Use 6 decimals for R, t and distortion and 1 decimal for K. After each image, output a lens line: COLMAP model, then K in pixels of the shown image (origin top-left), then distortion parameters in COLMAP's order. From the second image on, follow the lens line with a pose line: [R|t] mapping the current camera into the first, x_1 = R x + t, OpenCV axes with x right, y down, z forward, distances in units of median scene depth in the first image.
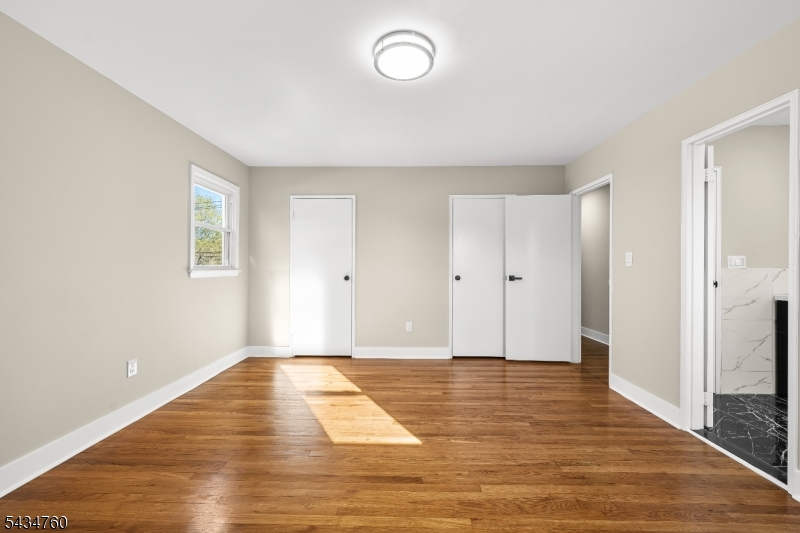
lens RADIAL K [[310.1, 0, 400.0], [0, 310.1, 266.5], [0, 0, 1]] dist [-0.000529, -0.000066]
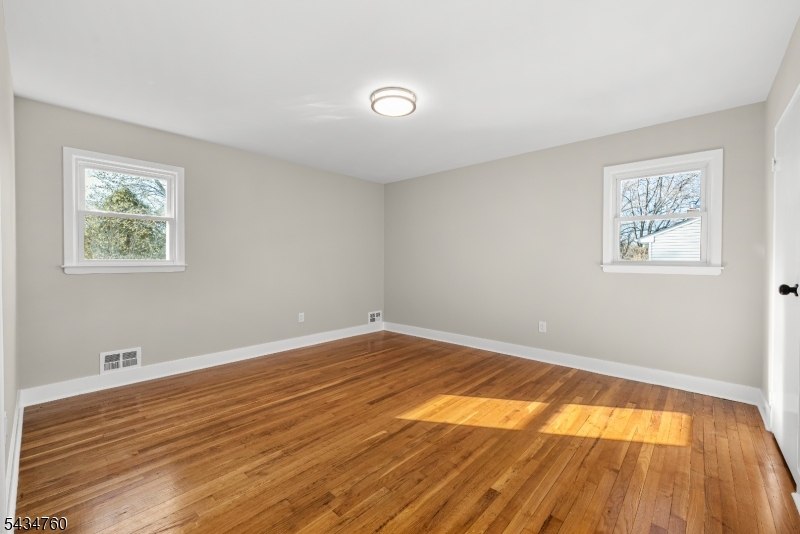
lens RADIAL K [[332.9, 0, 400.0], [0, 332.9, 267.0], [0, 0, 1]] dist [0.000139, -0.000005]
pose [[-0.650319, 0.004156, -0.759650, 0.747296], [-0.009599, 0.999860, 0.013687, 0.011578], [0.759601, 0.016193, -0.650188, 1.357948]]
